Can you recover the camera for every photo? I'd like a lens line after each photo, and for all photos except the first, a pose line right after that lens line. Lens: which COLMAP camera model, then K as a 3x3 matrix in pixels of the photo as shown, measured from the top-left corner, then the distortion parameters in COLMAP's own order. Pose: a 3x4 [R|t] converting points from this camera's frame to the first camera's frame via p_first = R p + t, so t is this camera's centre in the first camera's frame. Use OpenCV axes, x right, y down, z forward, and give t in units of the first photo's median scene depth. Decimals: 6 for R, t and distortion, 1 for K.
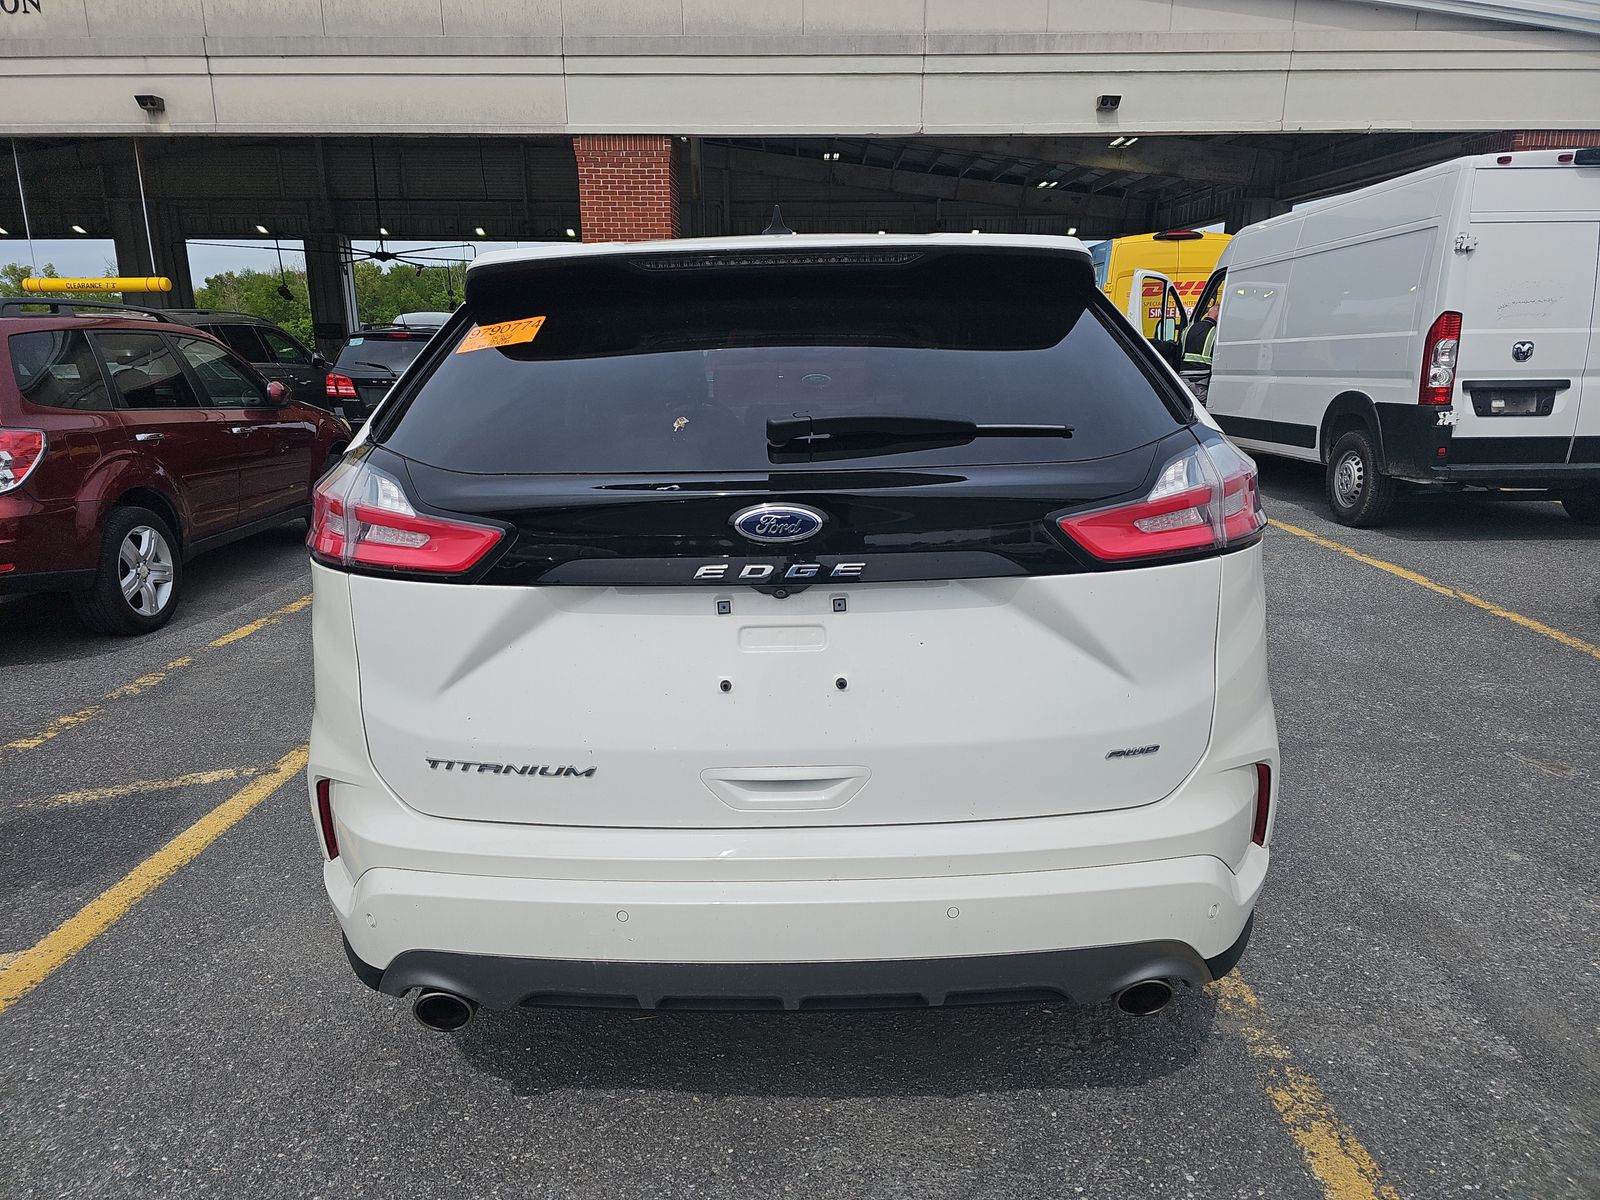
lens RADIAL K [[1055.6, 0, 805.7], [0, 1055.6, 602.6], [0, 0, 1]] dist [0.032162, -0.034863]
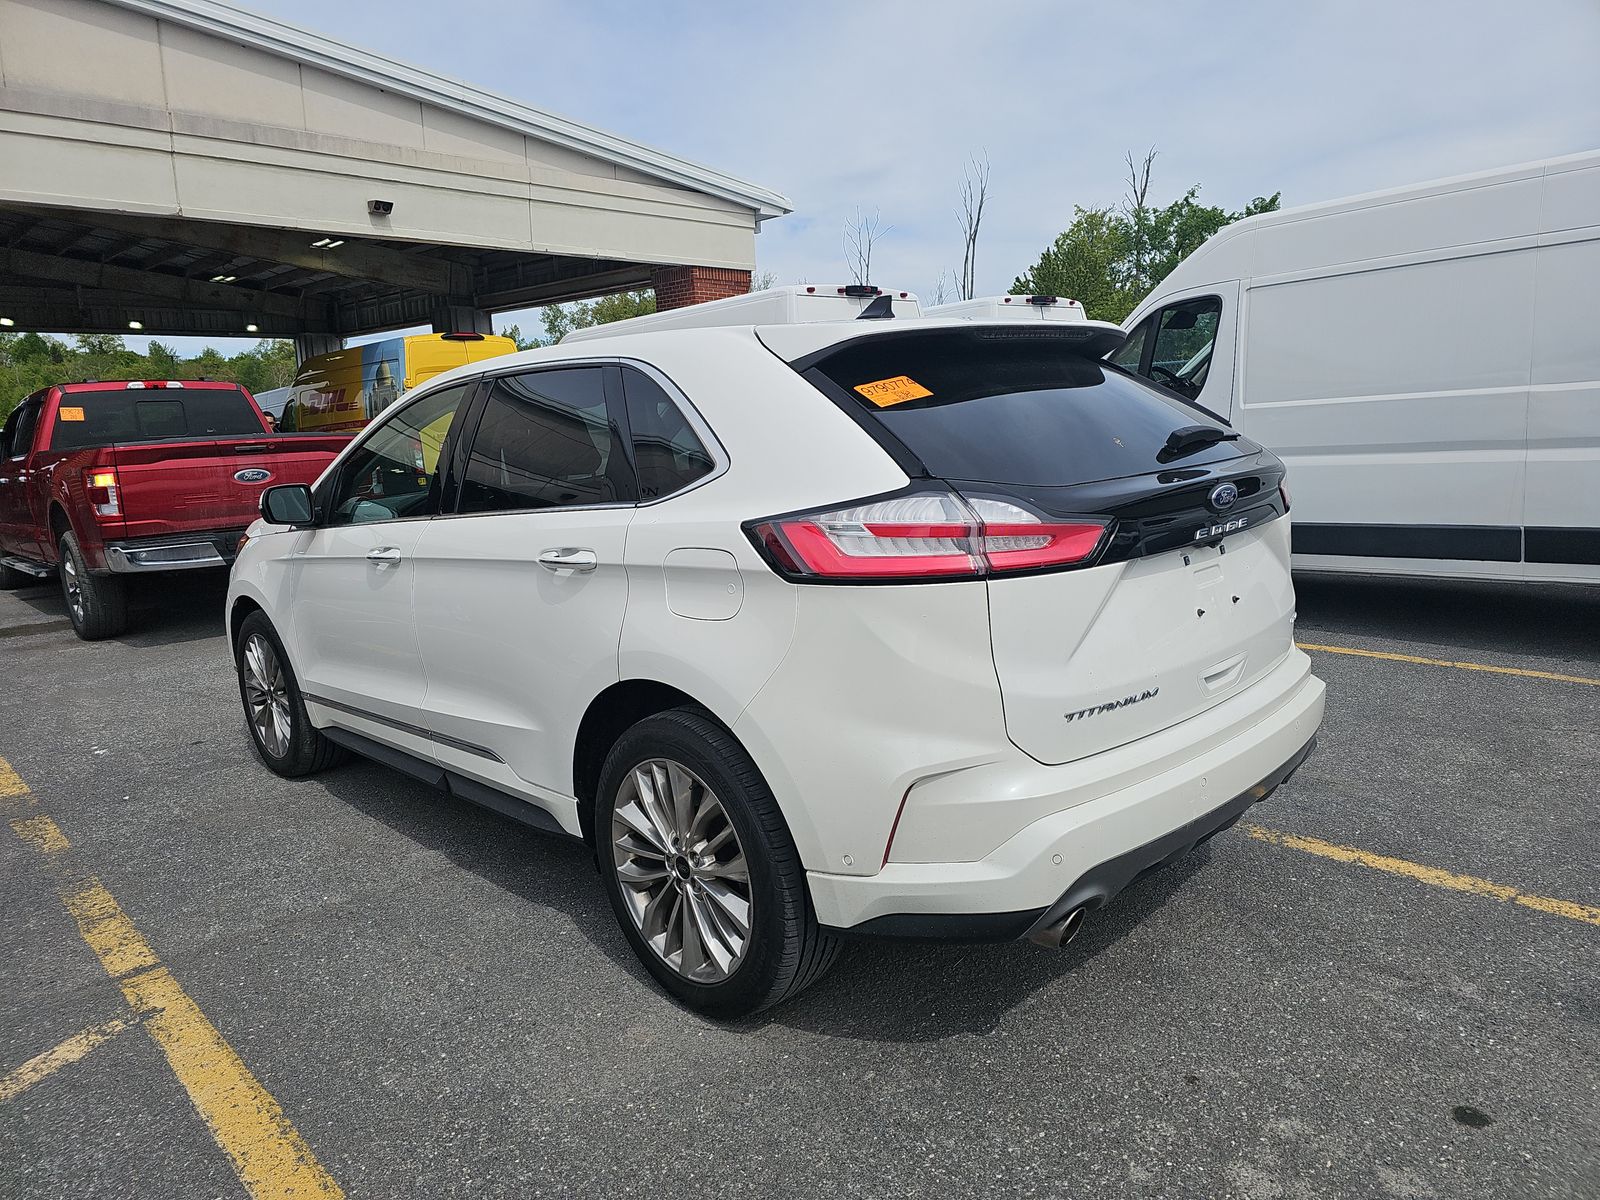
lens RADIAL K [[1055.6, 0, 791.6], [0, 1055.6, 606.7], [0, 0, 1]] dist [0.032162, -0.034863]
pose [[0.701437, -0.147032, 0.697401, -0.207774], [0.207572, 0.978216, -0.002537, -0.005998], [-0.681836, 0.146541, 0.716677, 0.044563]]
